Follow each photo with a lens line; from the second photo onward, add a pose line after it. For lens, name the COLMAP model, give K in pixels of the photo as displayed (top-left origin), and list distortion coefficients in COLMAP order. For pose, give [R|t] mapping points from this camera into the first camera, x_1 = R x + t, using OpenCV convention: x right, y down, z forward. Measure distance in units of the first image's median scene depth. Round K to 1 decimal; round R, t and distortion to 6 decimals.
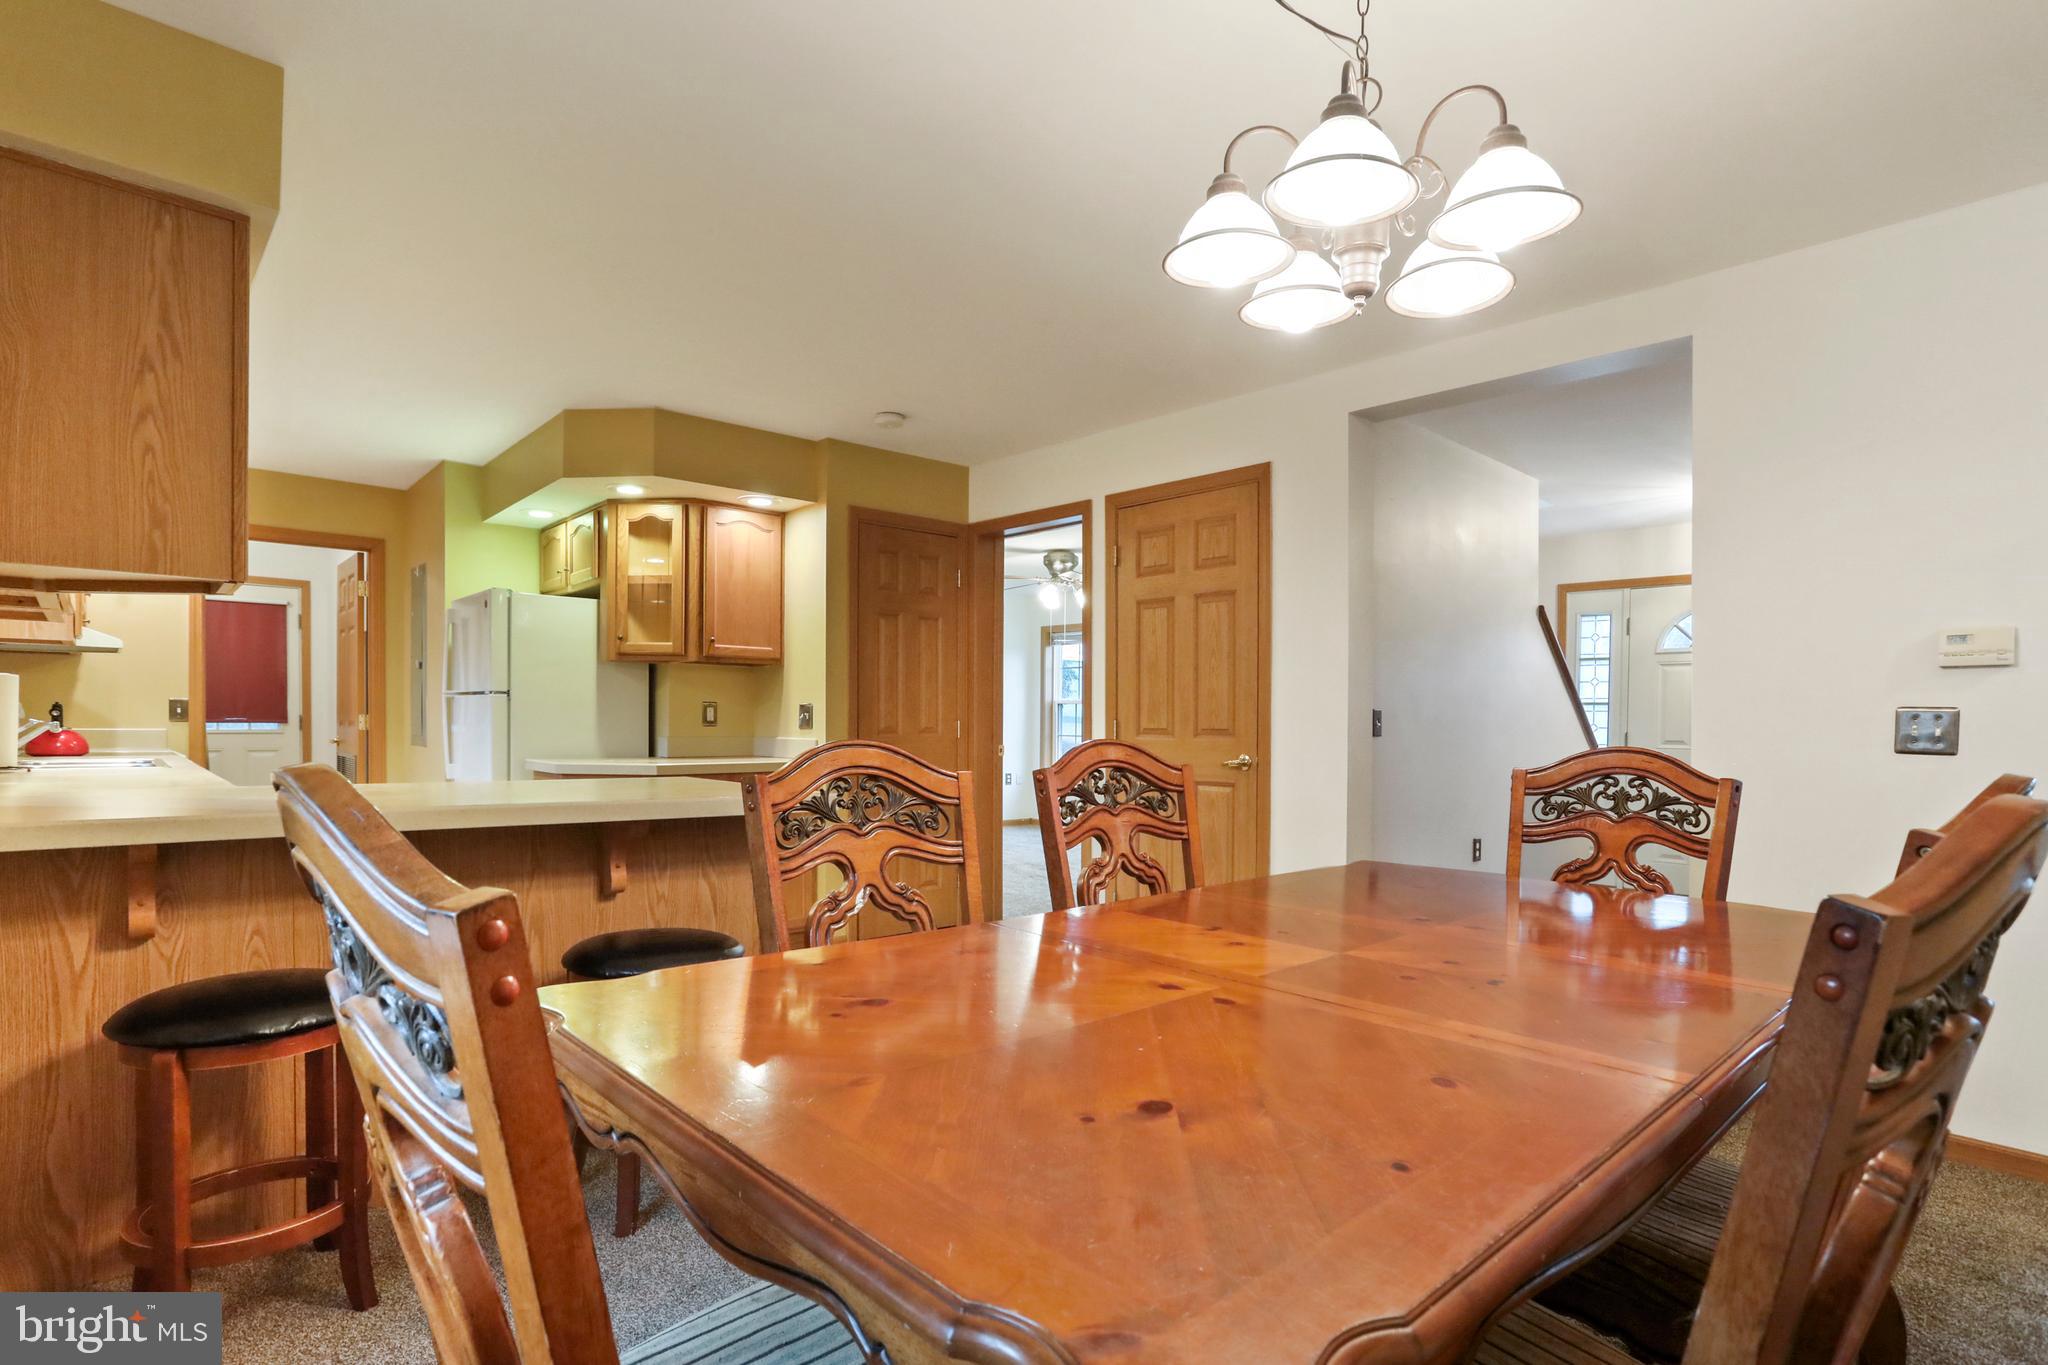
lens RADIAL K [[998.7, 0, 998.7], [0, 998.7, 755.1], [0, 0, 1]] dist [-0.026699, 0.009186]
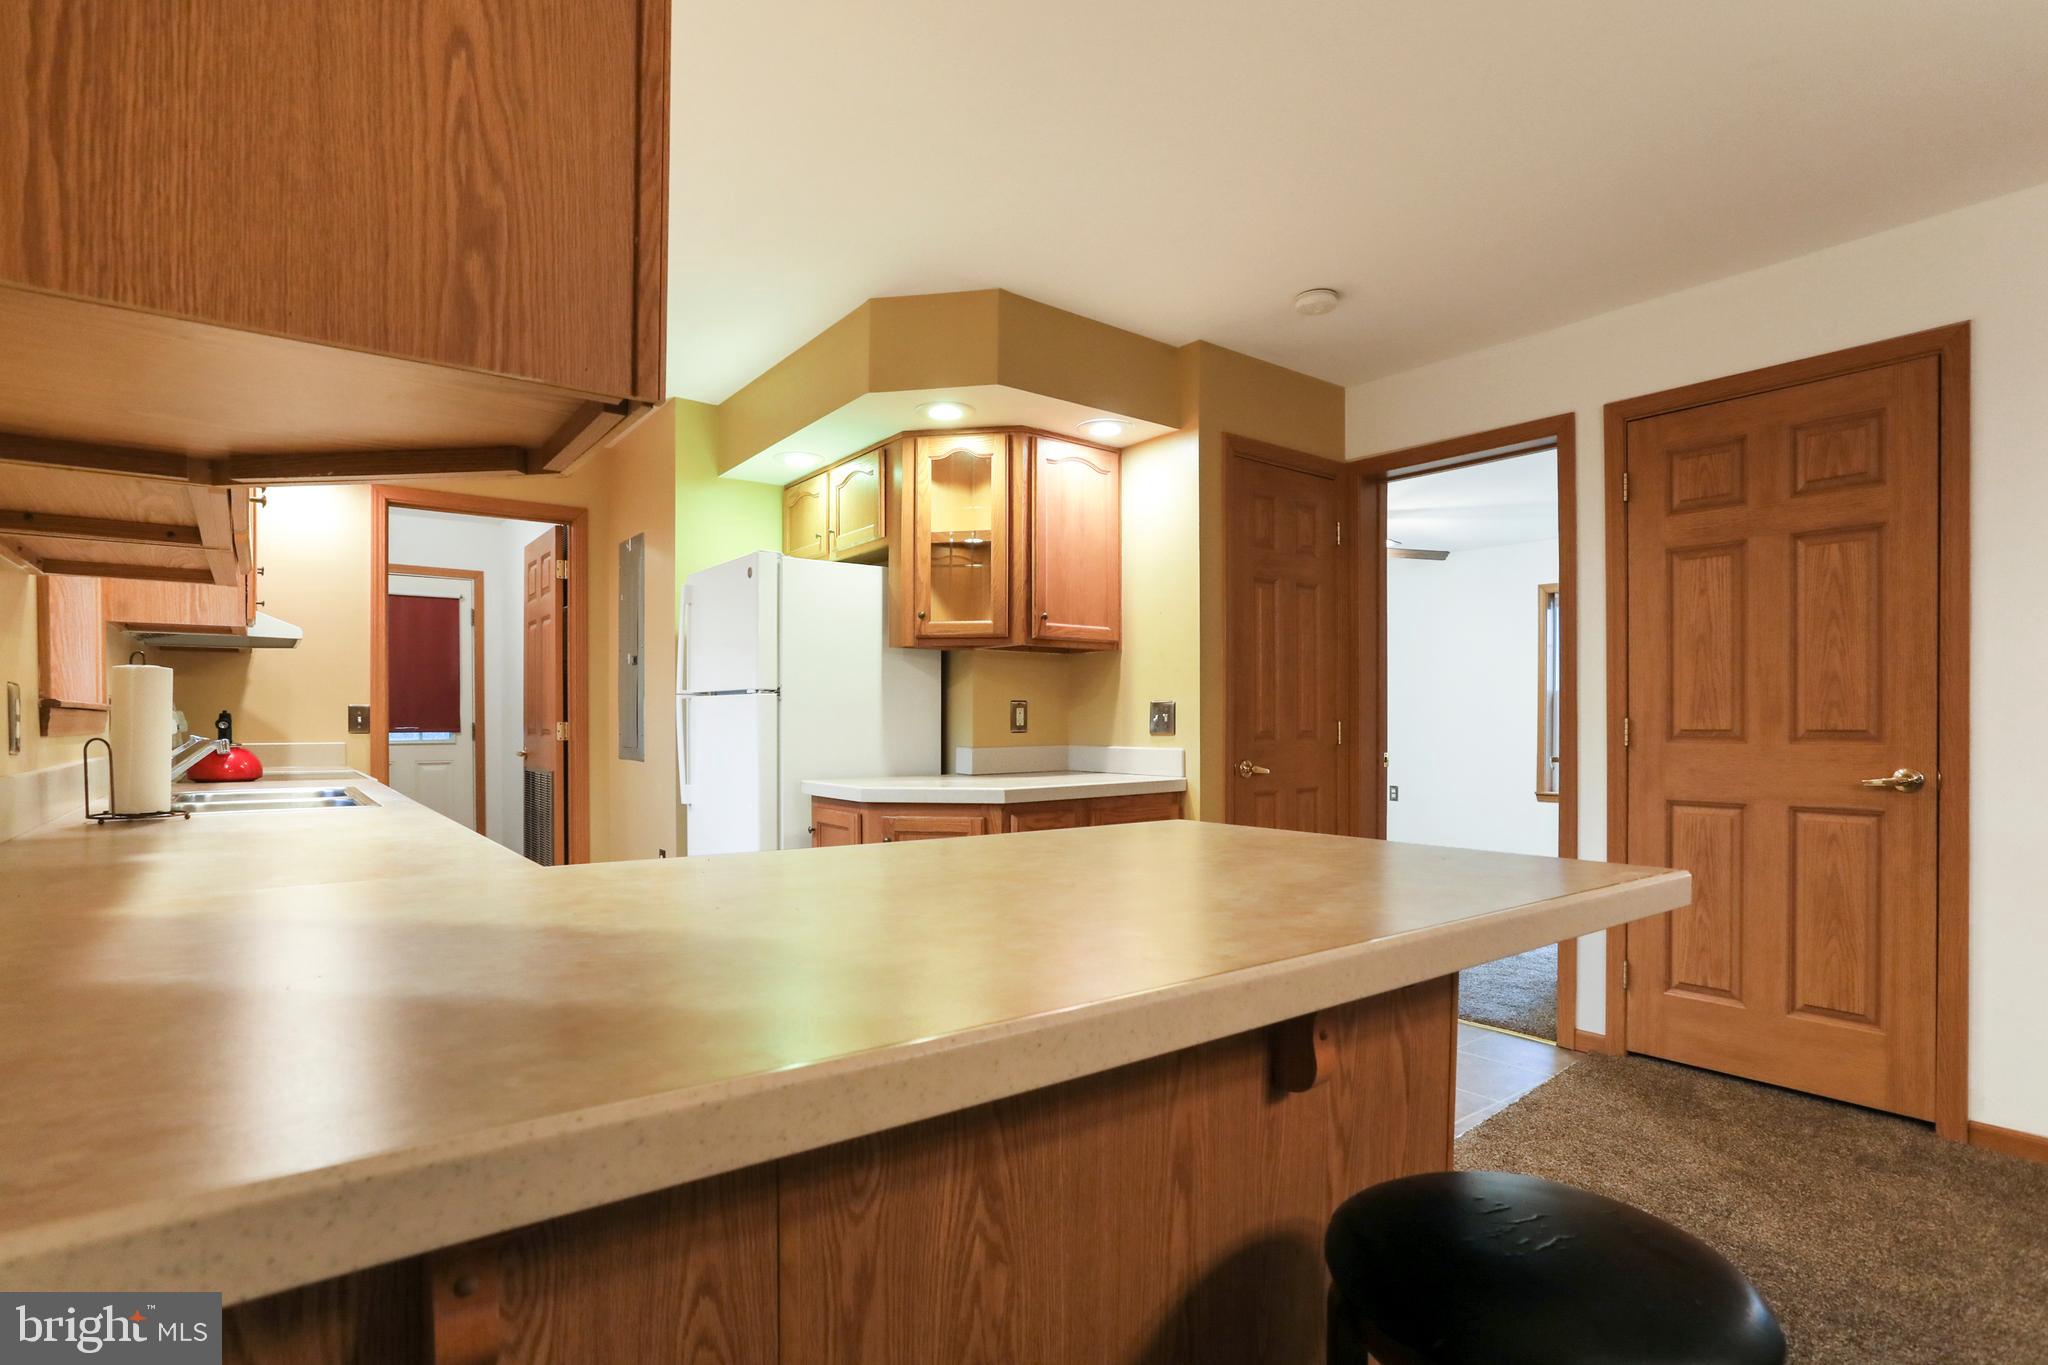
lens RADIAL K [[998.7, 0, 1007.0], [0, 998.7, 733.7], [0, 0, 1]] dist [-0.026699, 0.009186]
pose [[0.996224, -0.009365, -0.086312, -0.249779], [0.007445, 0.999718, -0.022543, -0.011871], [0.086499, 0.021816, 0.996013, 0.257766]]
